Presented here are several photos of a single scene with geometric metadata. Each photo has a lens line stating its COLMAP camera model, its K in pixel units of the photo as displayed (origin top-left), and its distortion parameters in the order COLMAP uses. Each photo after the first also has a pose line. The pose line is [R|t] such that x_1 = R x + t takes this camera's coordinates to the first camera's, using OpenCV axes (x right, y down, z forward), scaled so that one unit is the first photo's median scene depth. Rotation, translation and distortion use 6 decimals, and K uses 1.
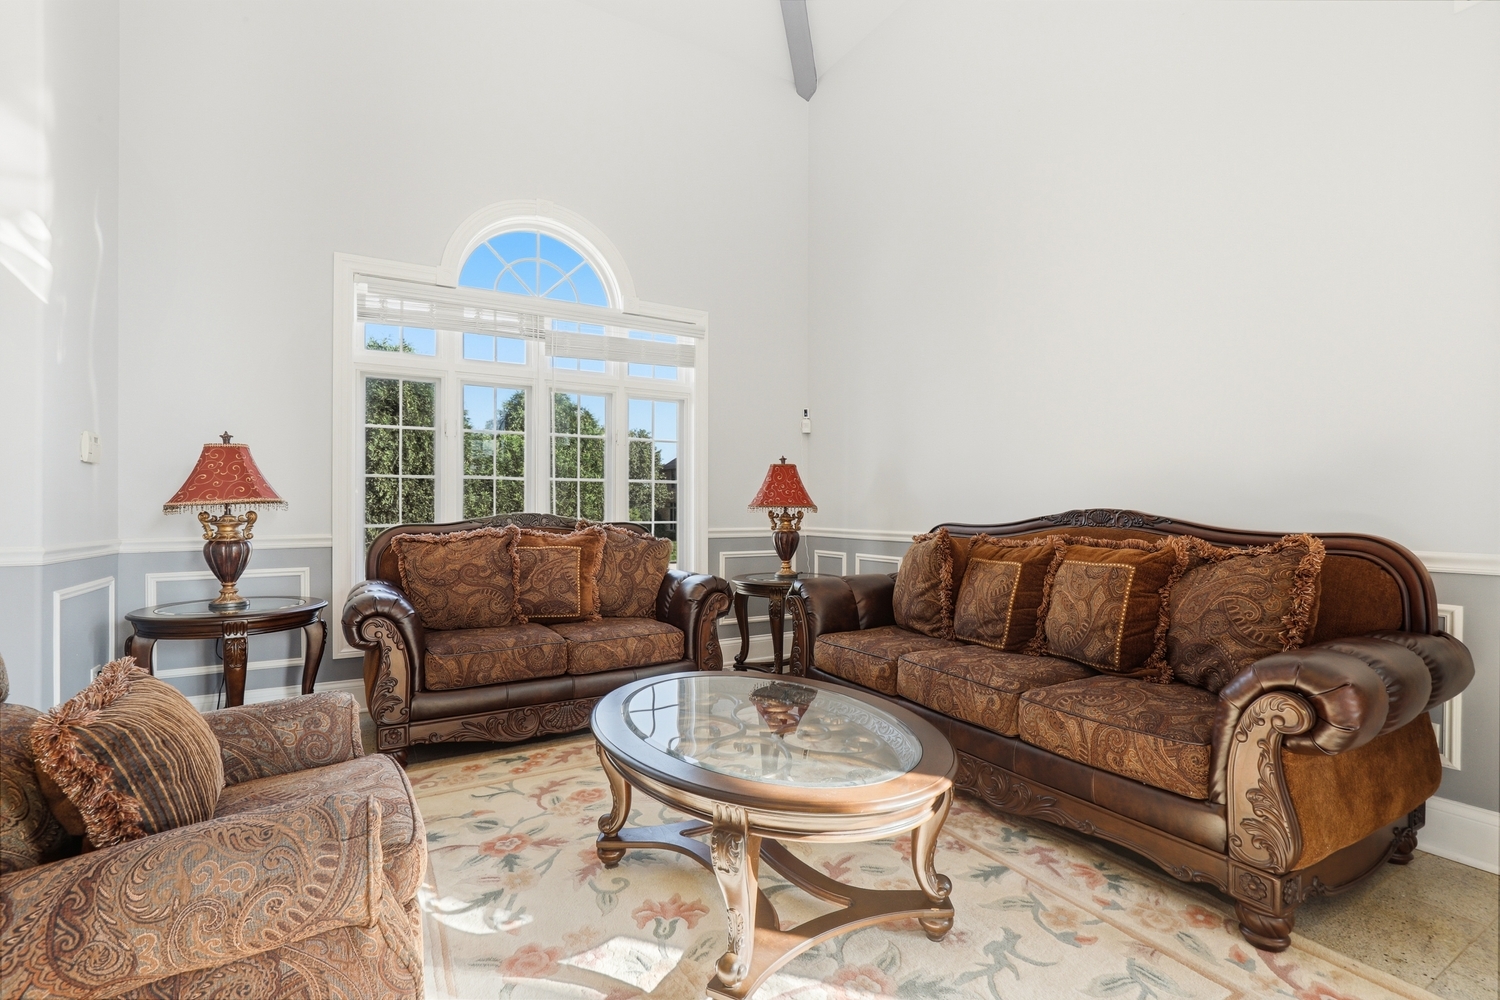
lens RADIAL K [[695.9, 0, 759.5], [0, 695.9, 506.6], [0, 0, 1]] dist [-0.014138, 0.004825]
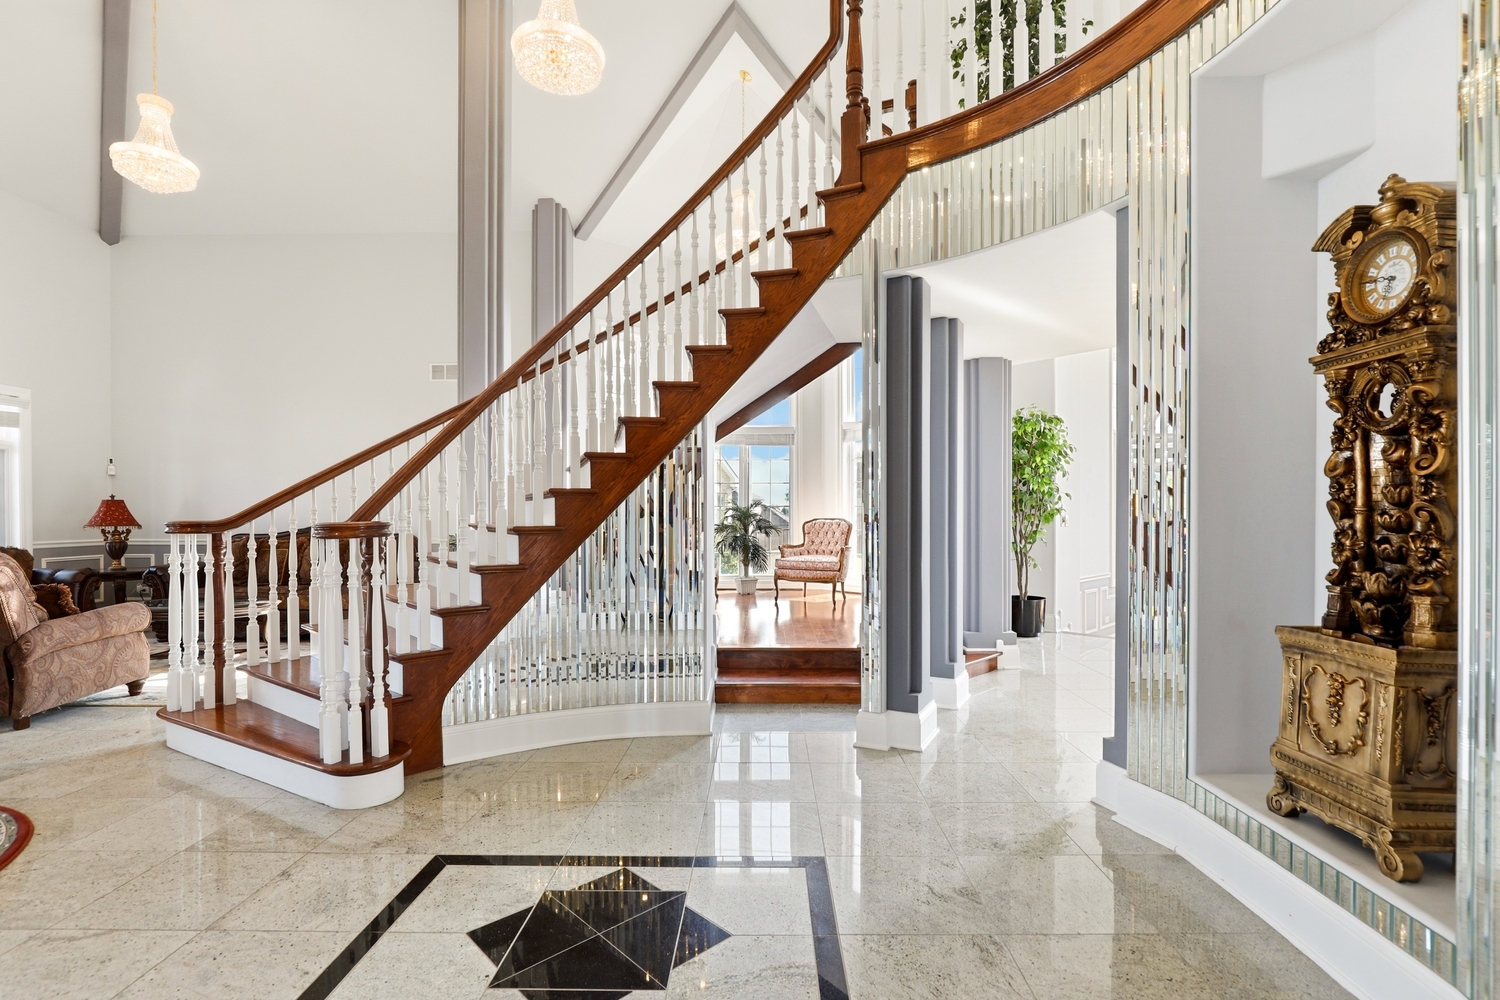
lens RADIAL K [[695.9, 0, 755.8], [0, 695.9, 508.5], [0, 0, 1]] dist [-0.014138, 0.004825]
pose [[0.520501, -0.001605, 0.853860, -0.550024], [0.002268, 0.999997, 0.000498, -0.037859], [-0.853858, 0.001677, 0.520503, -1.079050]]
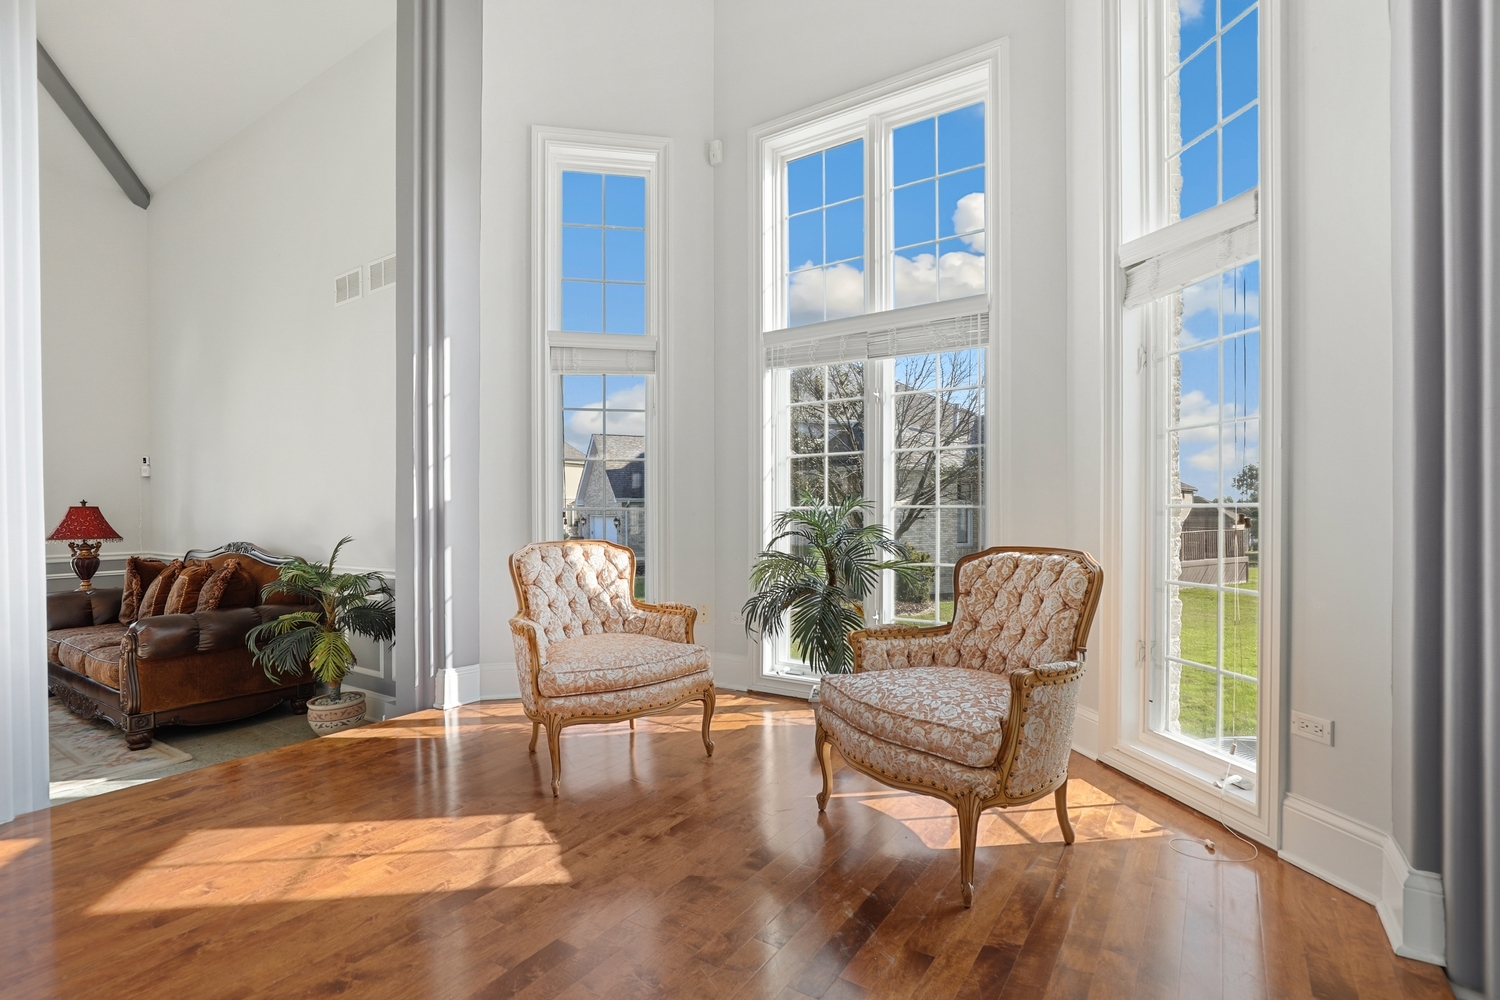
lens RADIAL K [[695.9, 0, 754.9], [0, 695.9, 507.0], [0, 0, 1]] dist [-0.014138, 0.004825]
pose [[0.900977, -0.013696, 0.433651, 0.610516], [0.013155, 0.999904, 0.004248, -0.048420], [-0.433668, 0.001877, 0.901071, -0.715072]]
